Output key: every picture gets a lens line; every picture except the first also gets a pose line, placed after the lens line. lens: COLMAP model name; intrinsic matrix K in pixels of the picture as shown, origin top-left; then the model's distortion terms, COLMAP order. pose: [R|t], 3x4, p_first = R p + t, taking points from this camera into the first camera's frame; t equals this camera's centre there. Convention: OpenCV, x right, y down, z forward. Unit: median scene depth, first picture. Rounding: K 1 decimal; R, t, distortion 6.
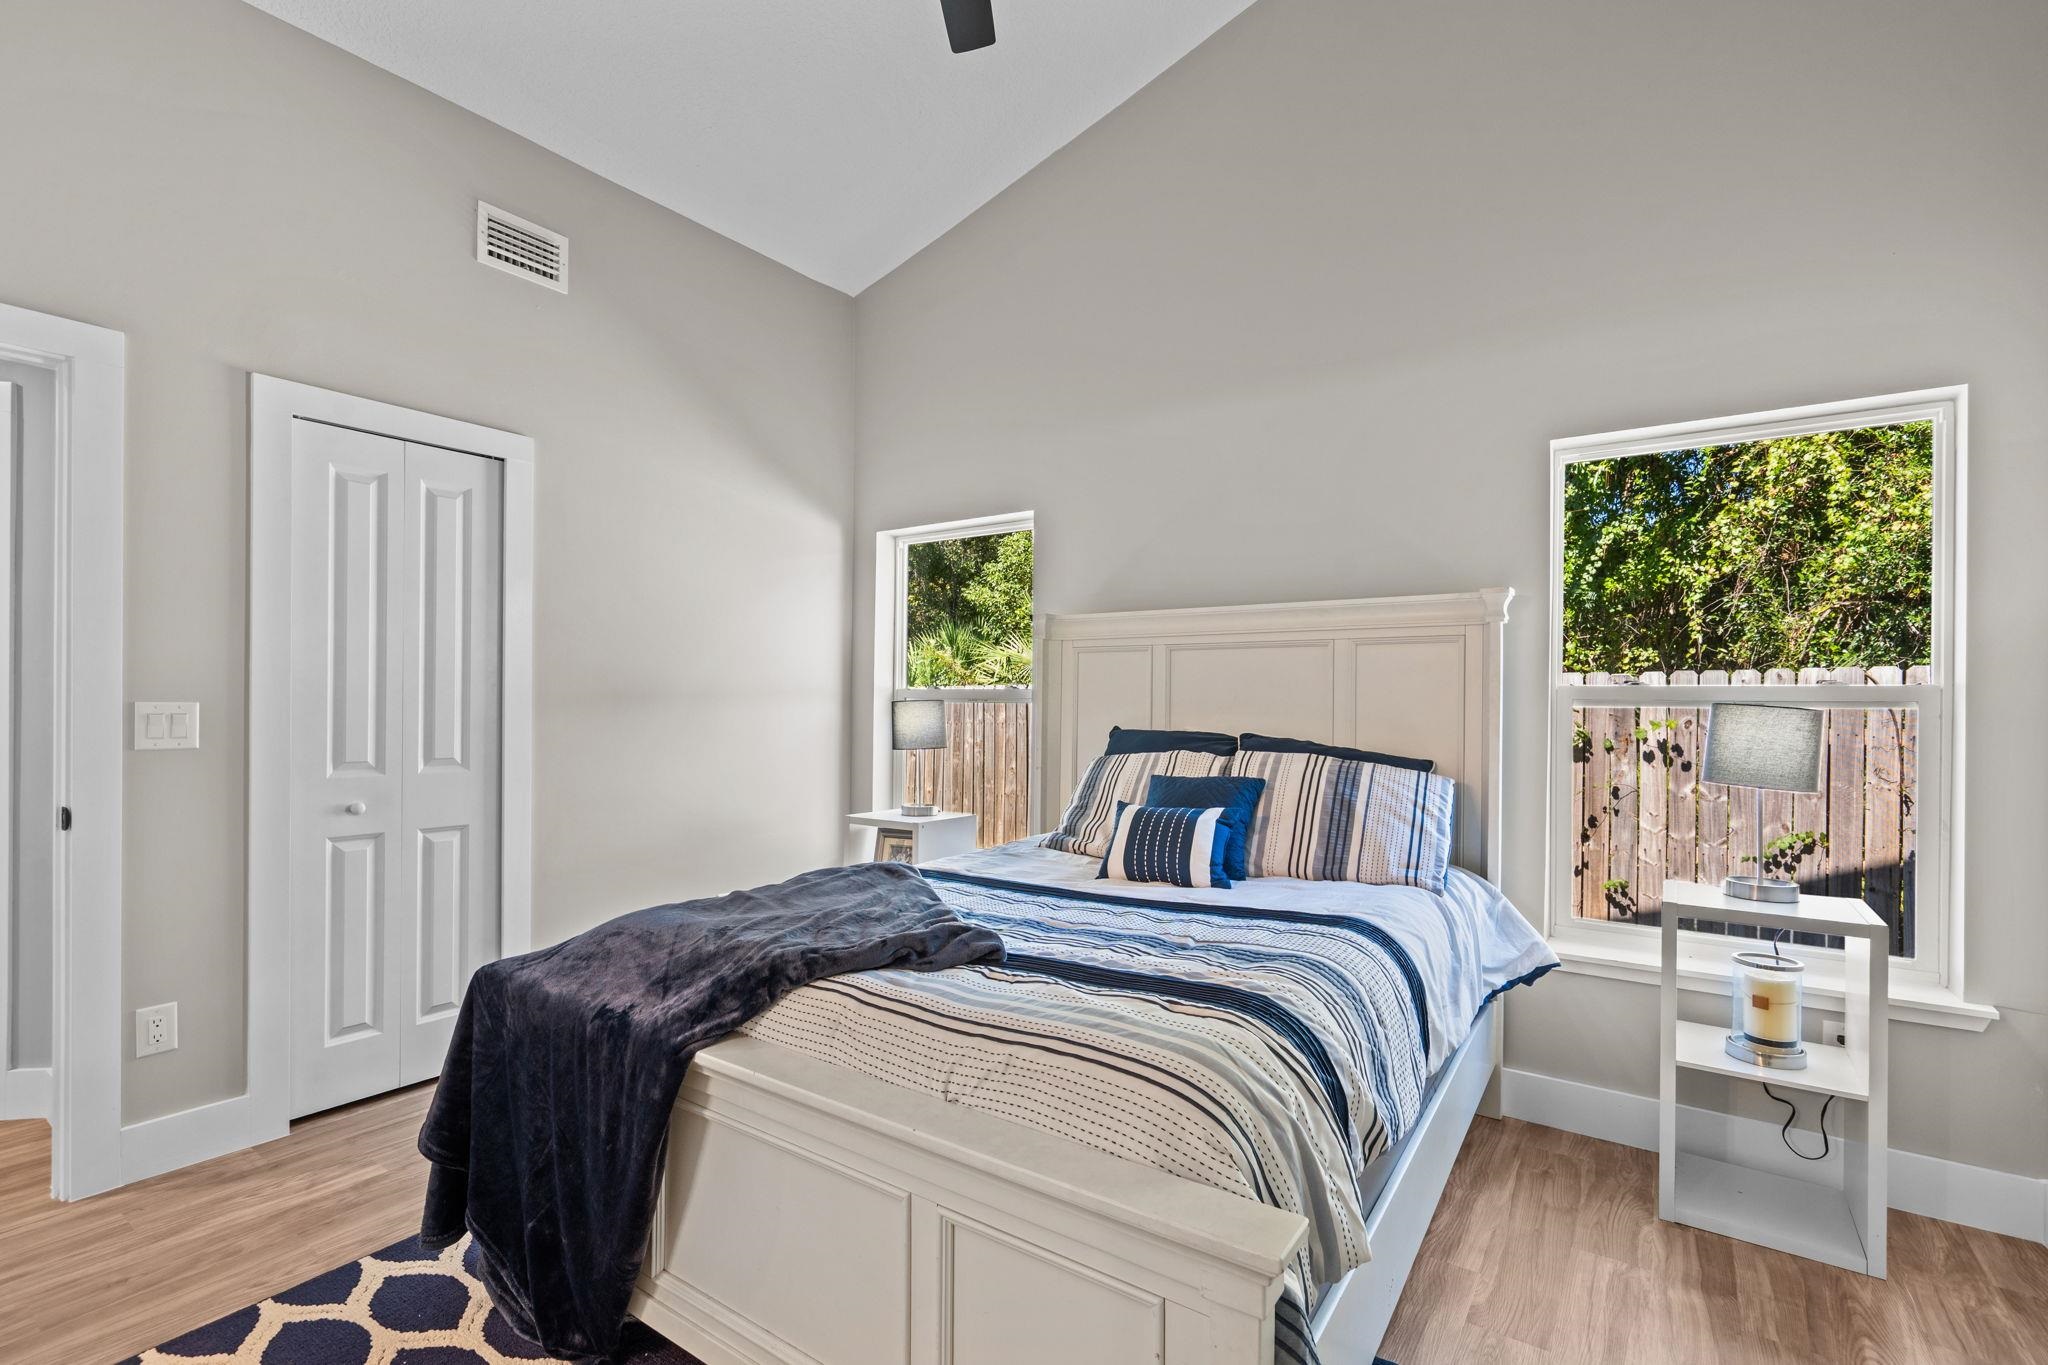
lens RADIAL K [[903.7, 0, 1030.0], [0, 903.7, 697.3], [0, 0, 1]] dist [-0.002199, -0.000012]
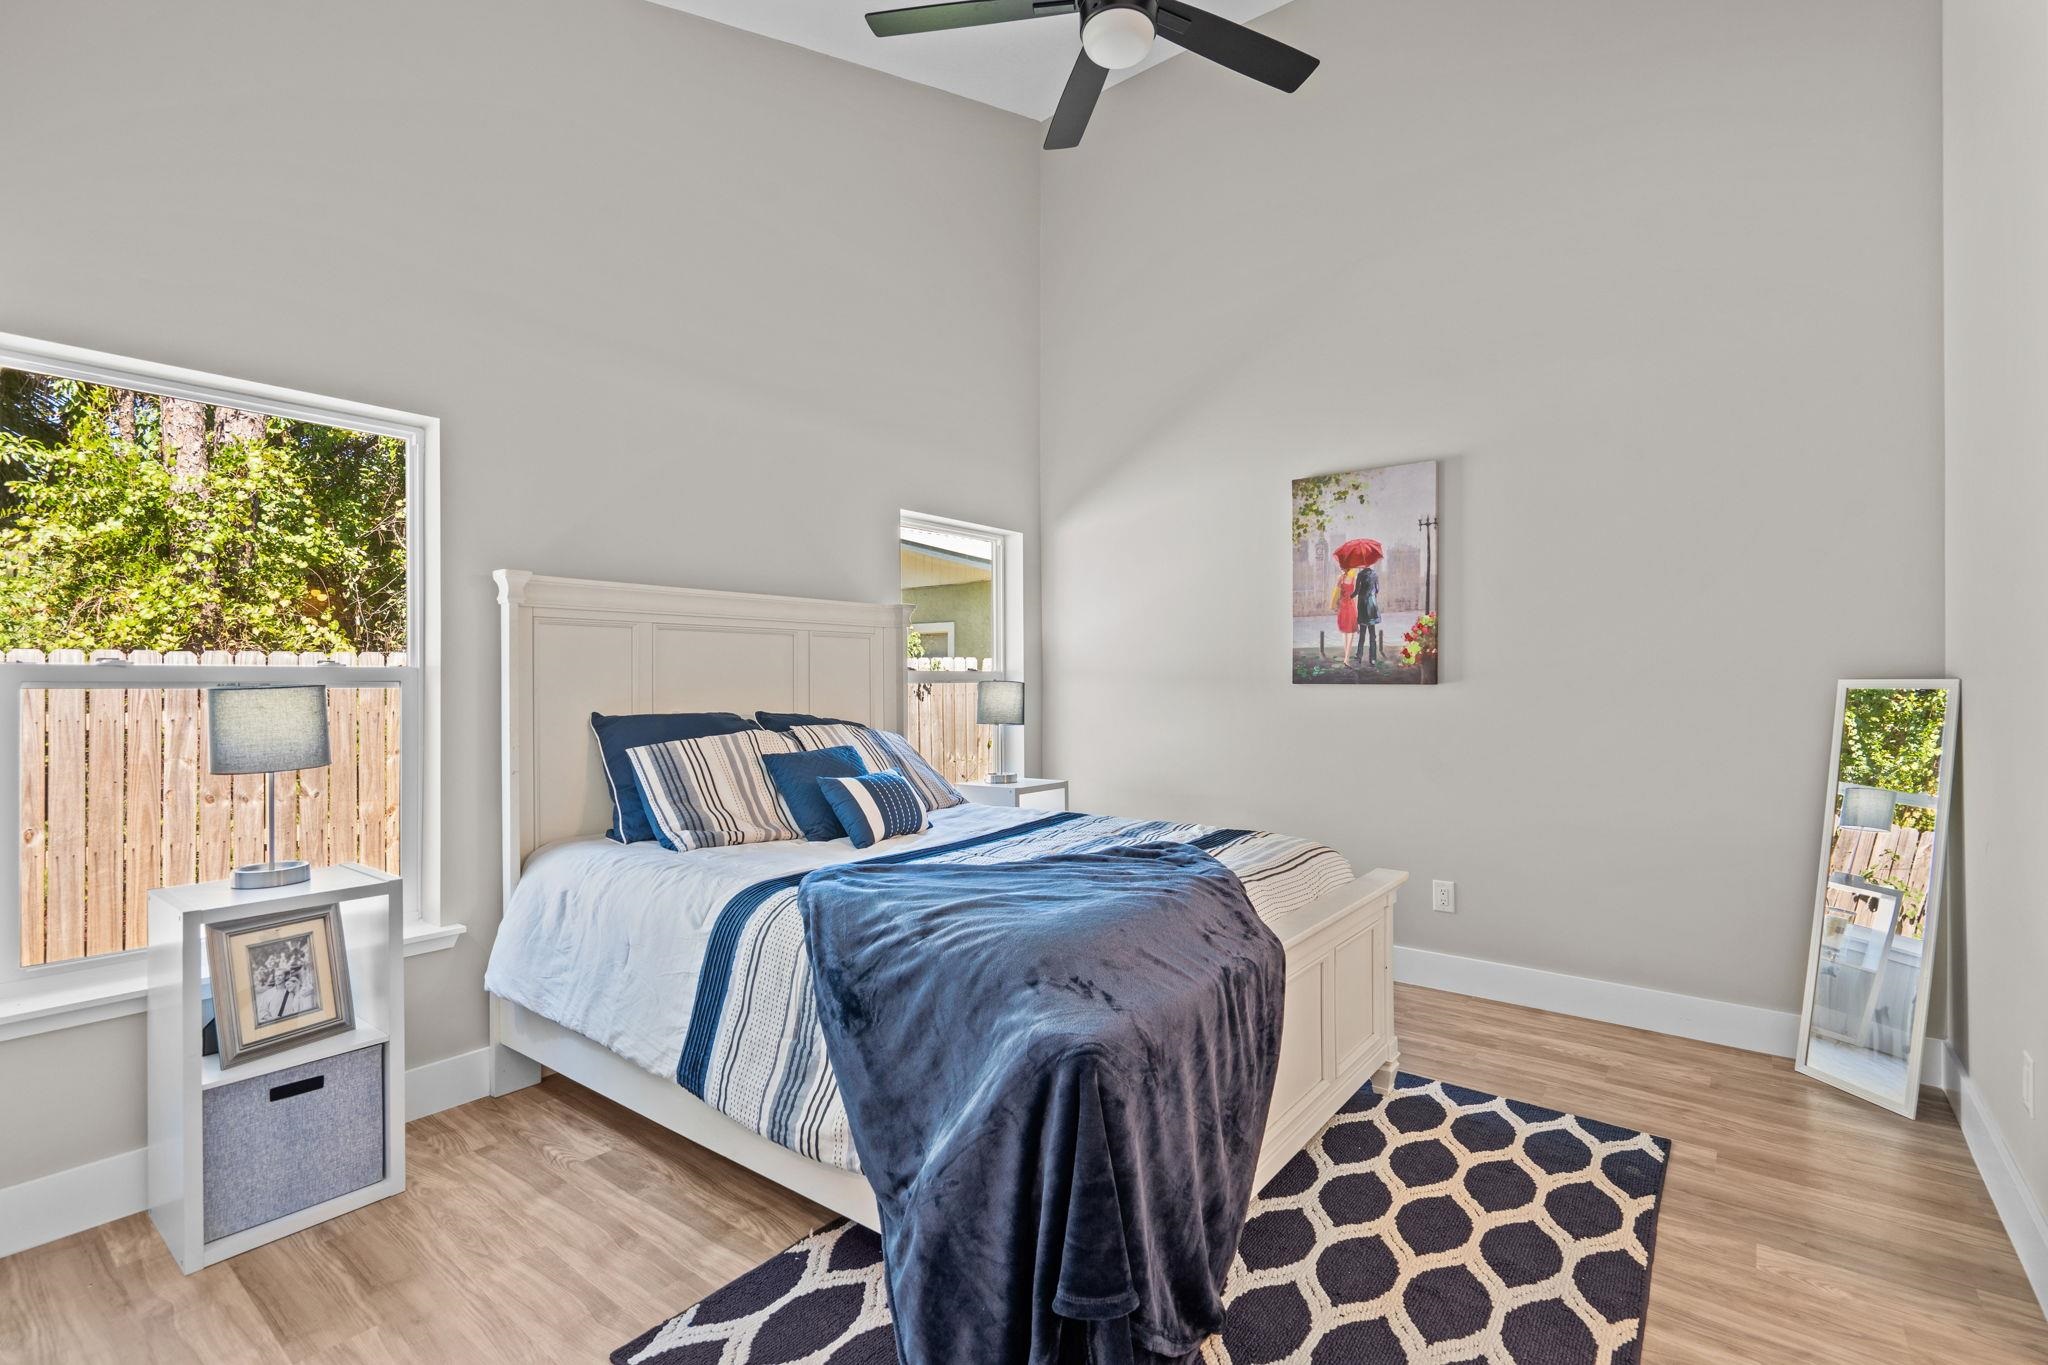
lens RADIAL K [[937.6, 0, 1023.3], [0, 937.6, 690.5], [0, 0, 1]] dist [-0.003492, 0.000382]
pose [[0.088394, -0.015212, 0.995969, -0.164986], [0.000618, 0.999884, 0.015217, -0.000666], [-0.996085, -0.000730, 0.088393, 0.114151]]
